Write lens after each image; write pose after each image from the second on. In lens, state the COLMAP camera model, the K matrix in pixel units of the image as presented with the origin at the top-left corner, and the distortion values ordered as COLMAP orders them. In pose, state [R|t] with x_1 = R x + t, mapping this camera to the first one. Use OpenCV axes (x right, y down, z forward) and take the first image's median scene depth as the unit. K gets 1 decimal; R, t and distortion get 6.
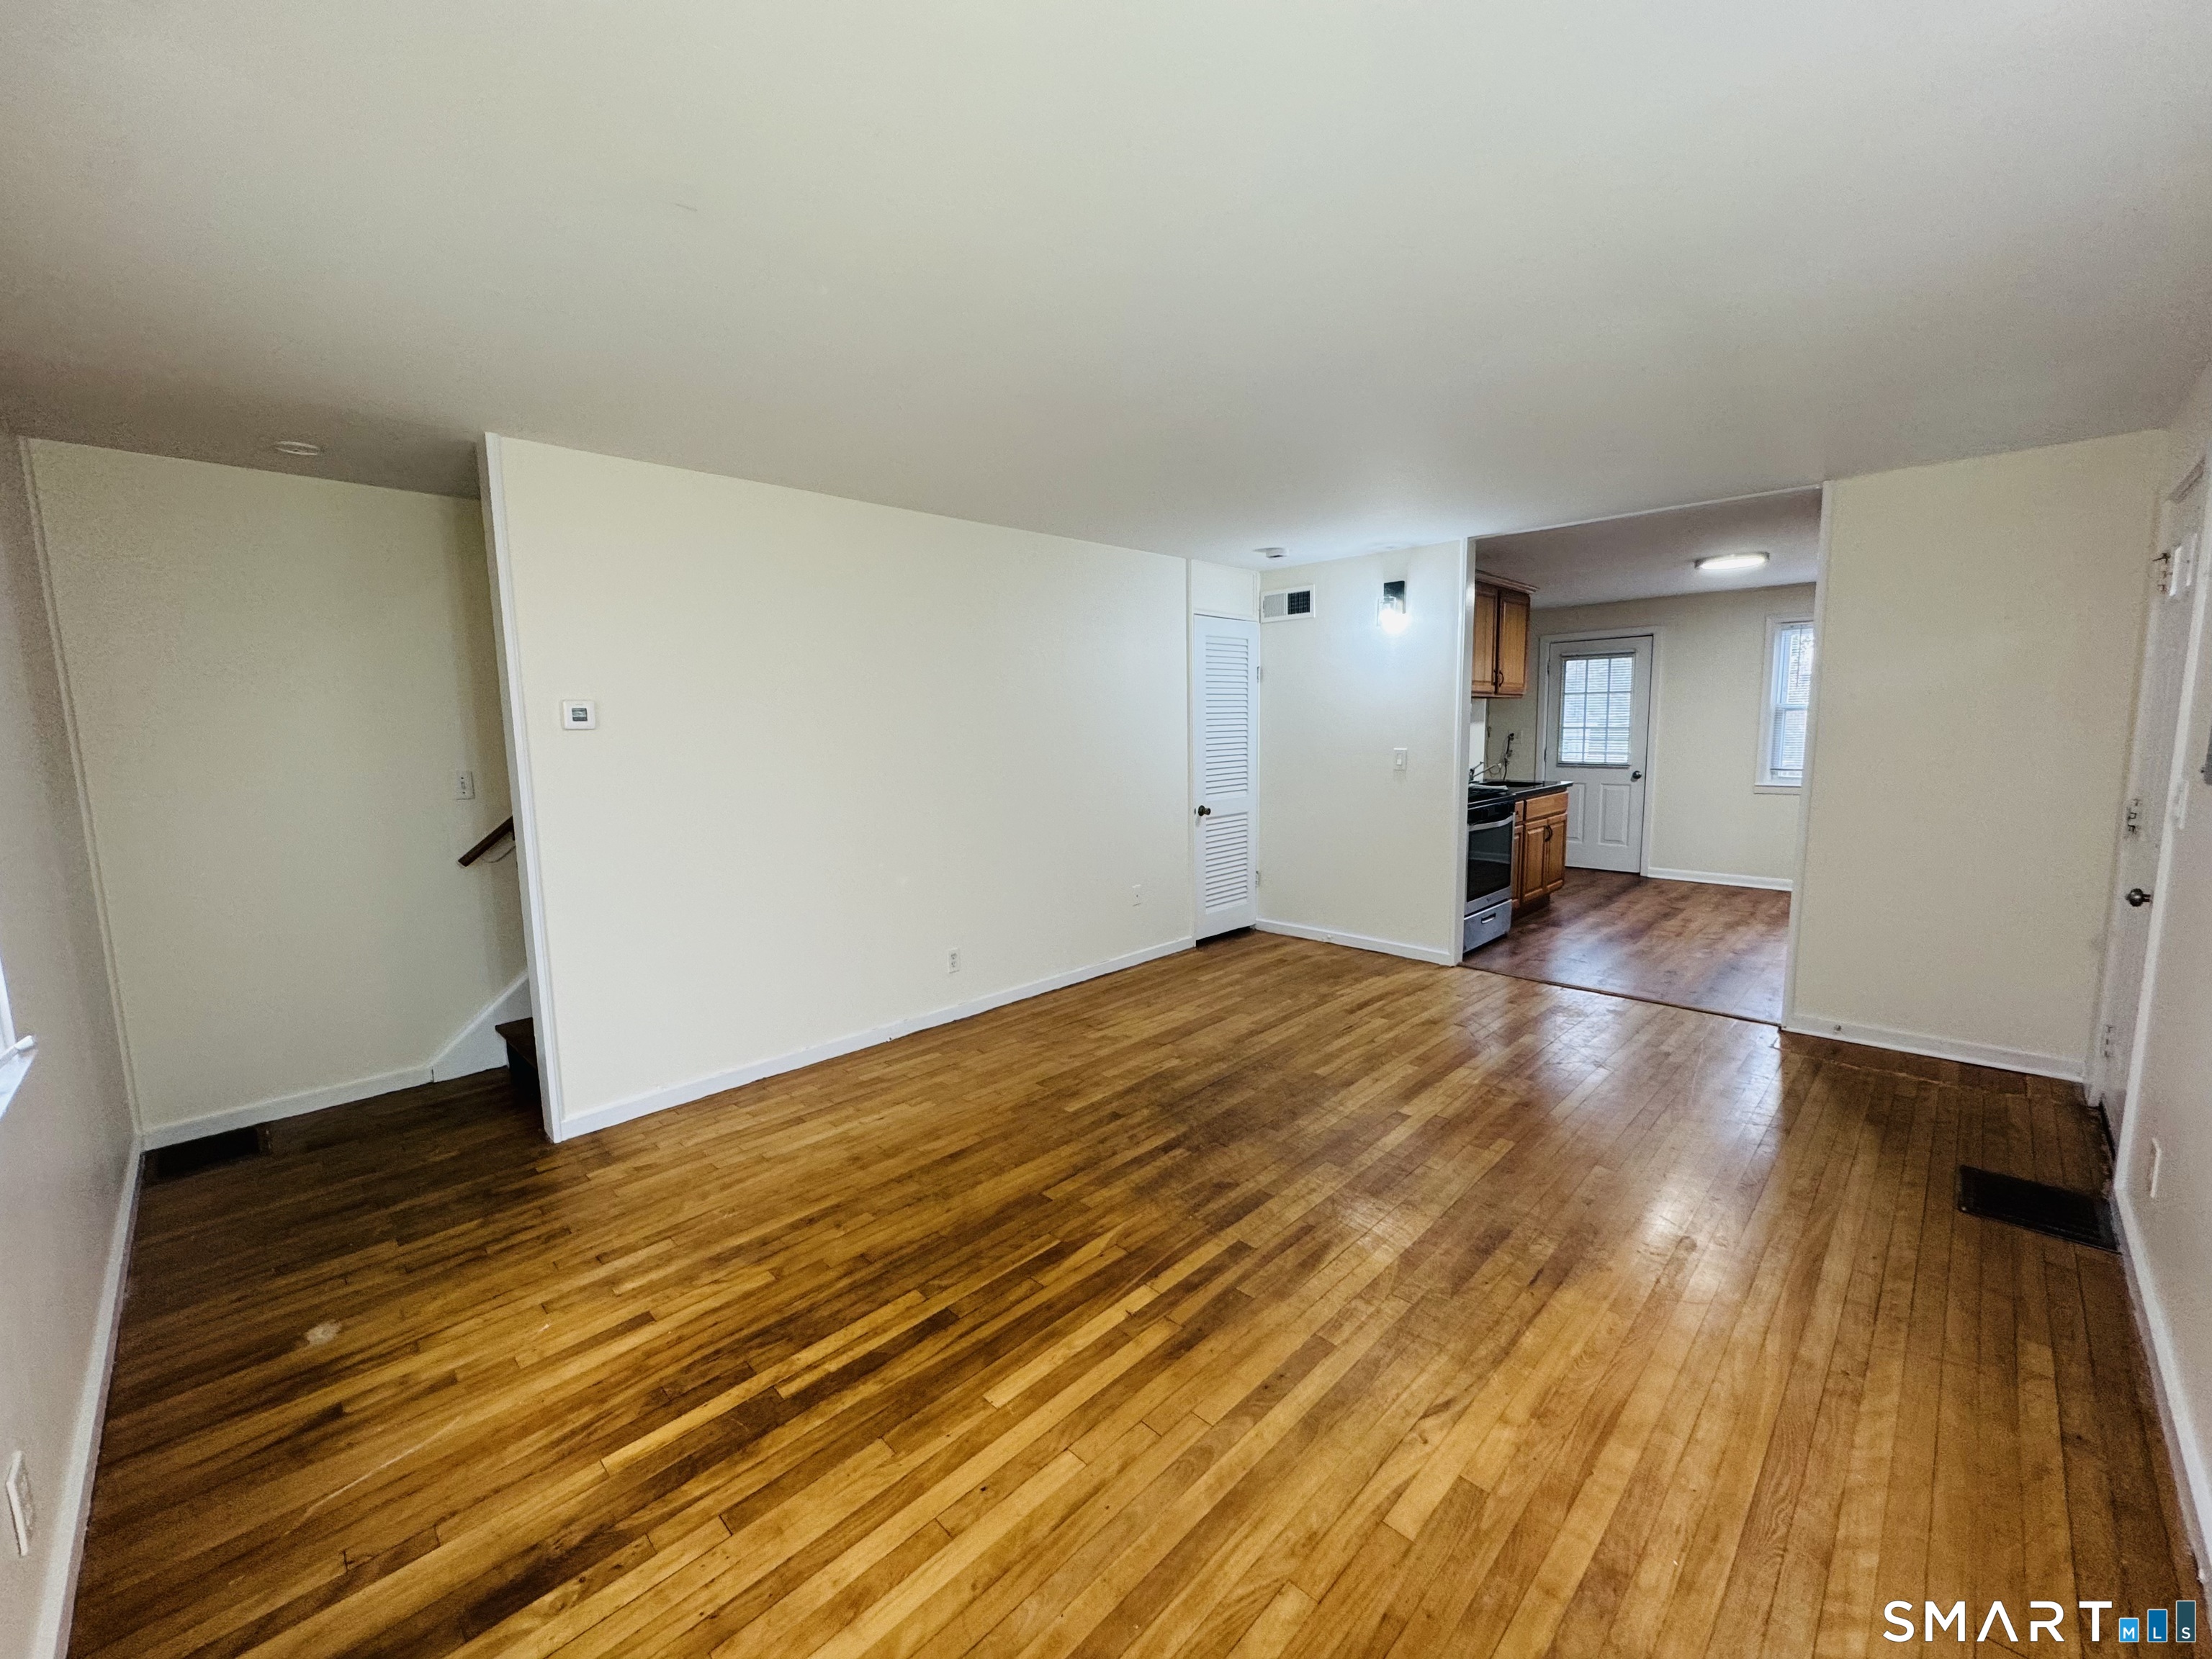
lens RADIAL K [[884.3, 0, 1103.7], [0, 884.3, 828.0], [0, 0, 1]] dist [-0.010928, 0.001126]
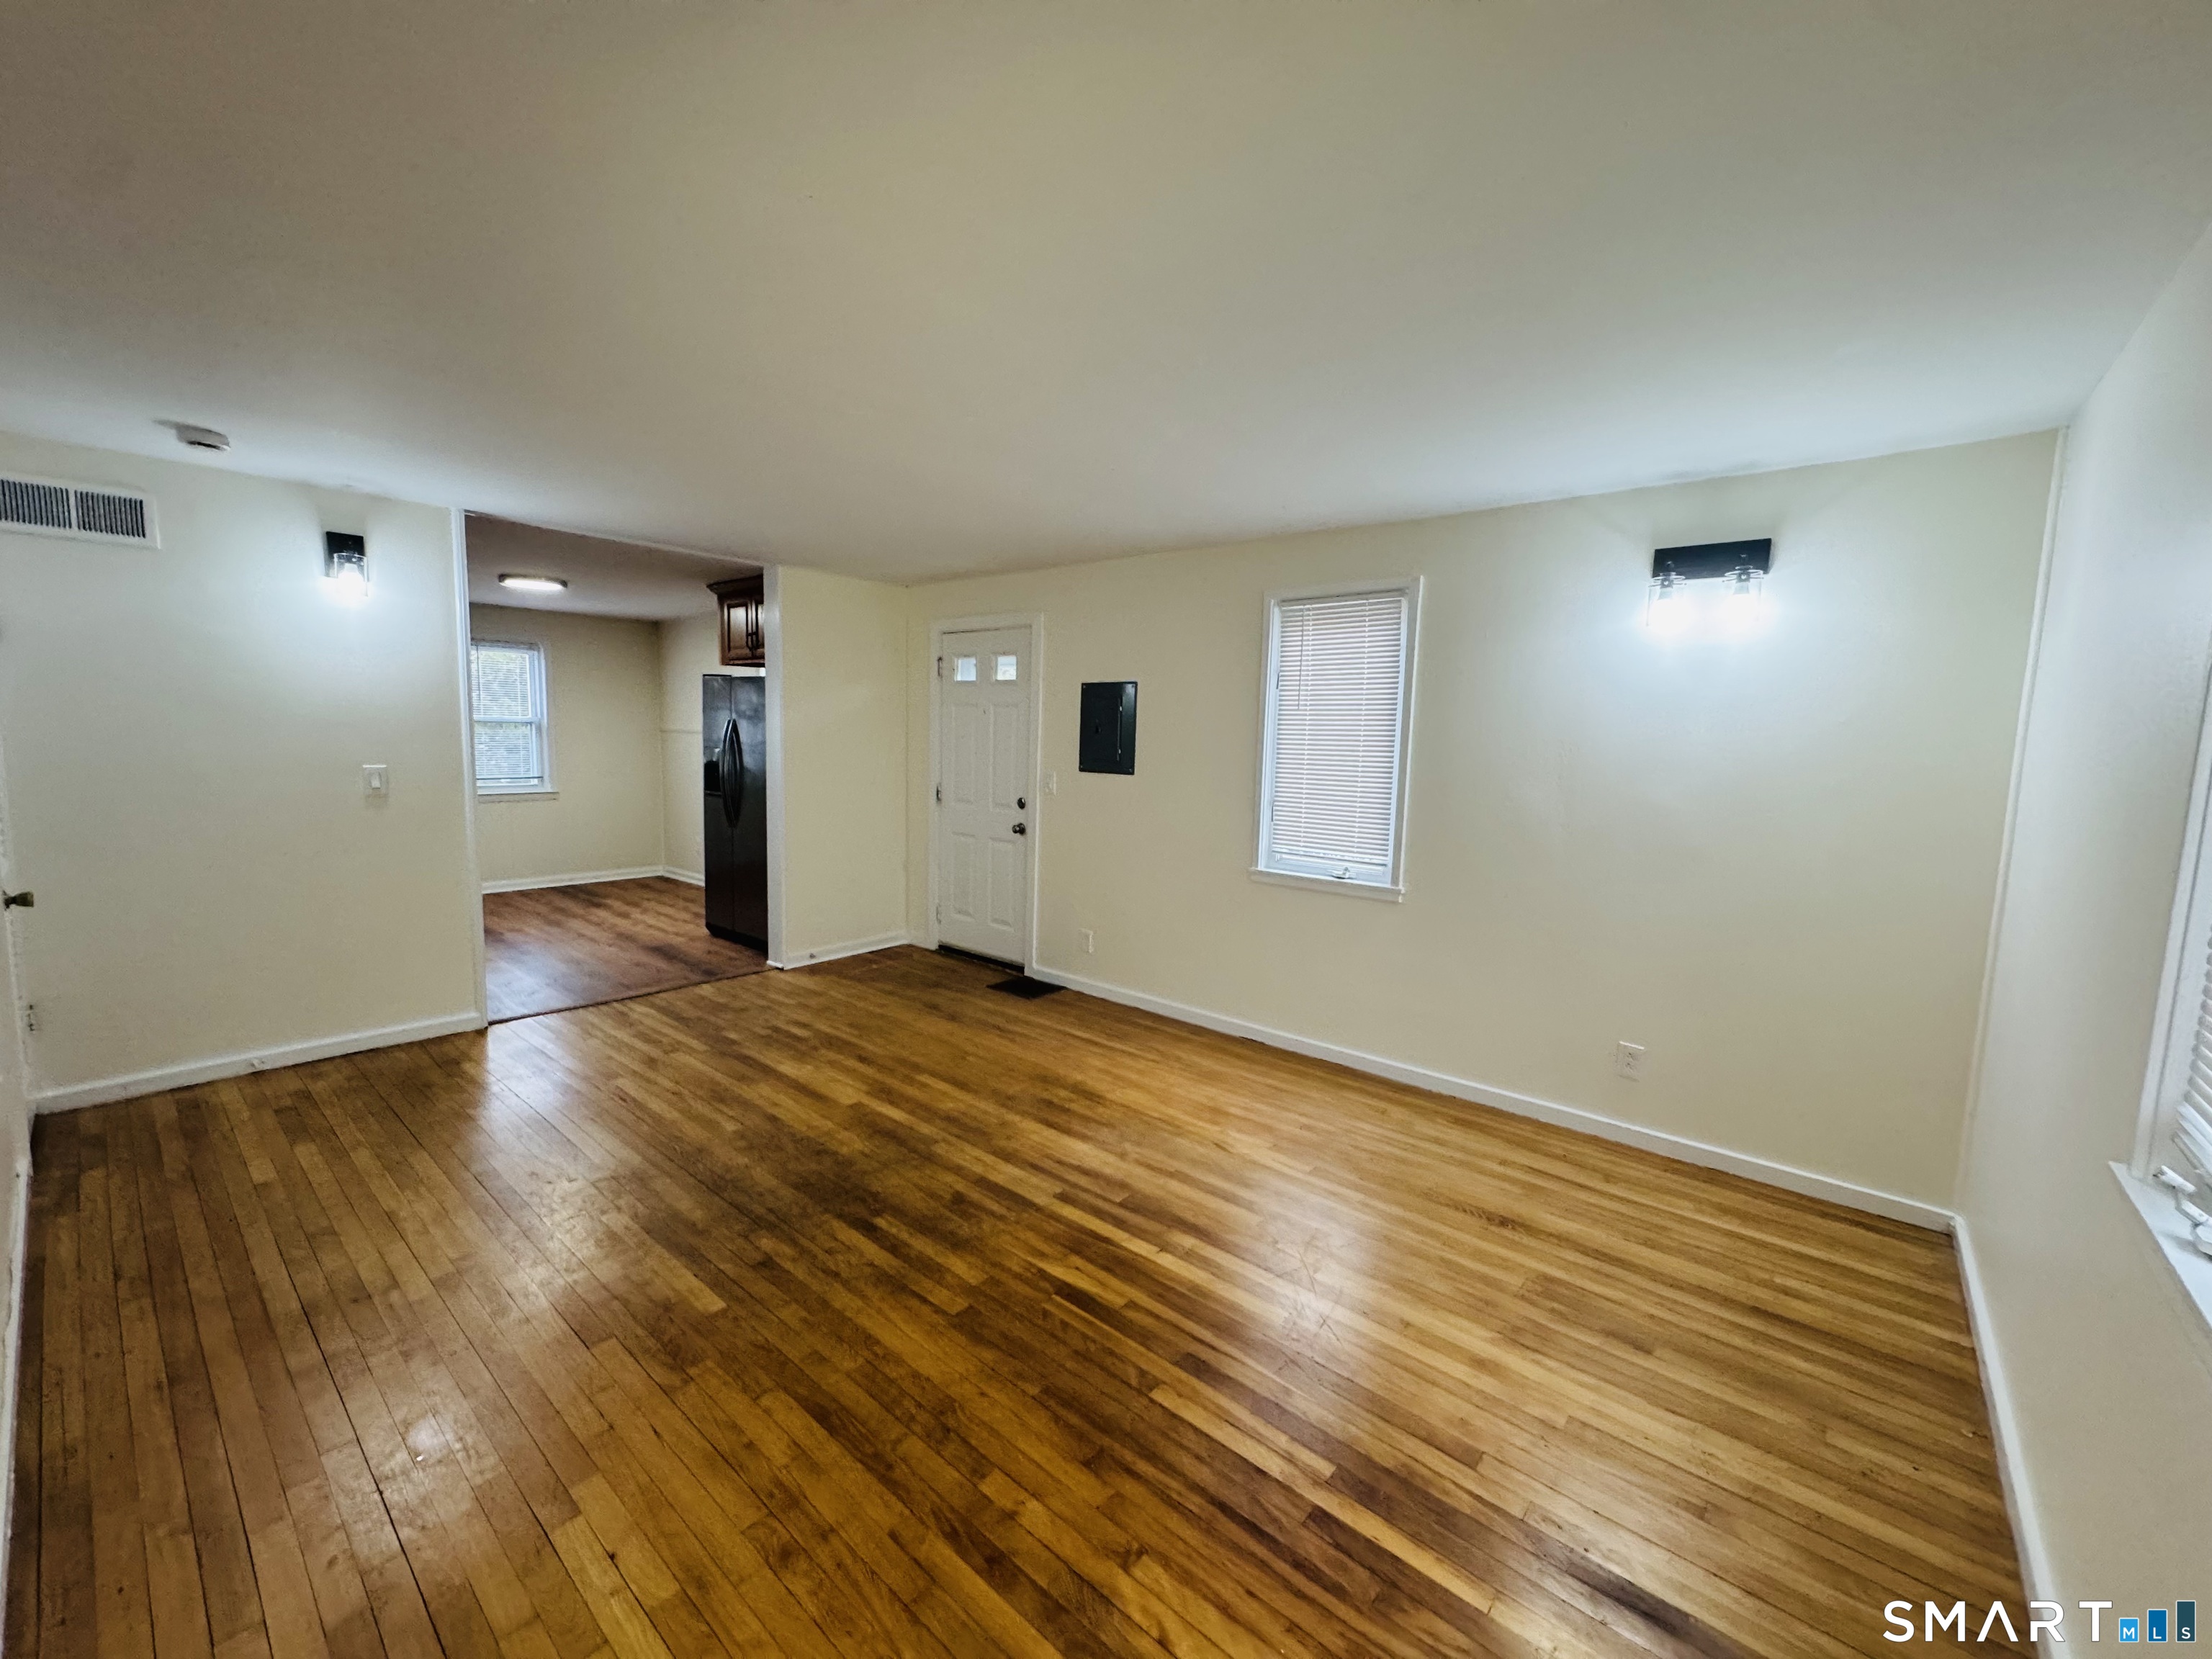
lens RADIAL K [[884.3, 0, 1103.7], [0, 884.3, 828.0], [0, 0, 1]] dist [-0.010928, 0.001126]
pose [[-0.080592, -0.091336, 0.992554, -0.836100], [0.096669, 0.990382, 0.098985, -0.099402], [-0.992048, 0.103926, -0.070987, 0.857871]]
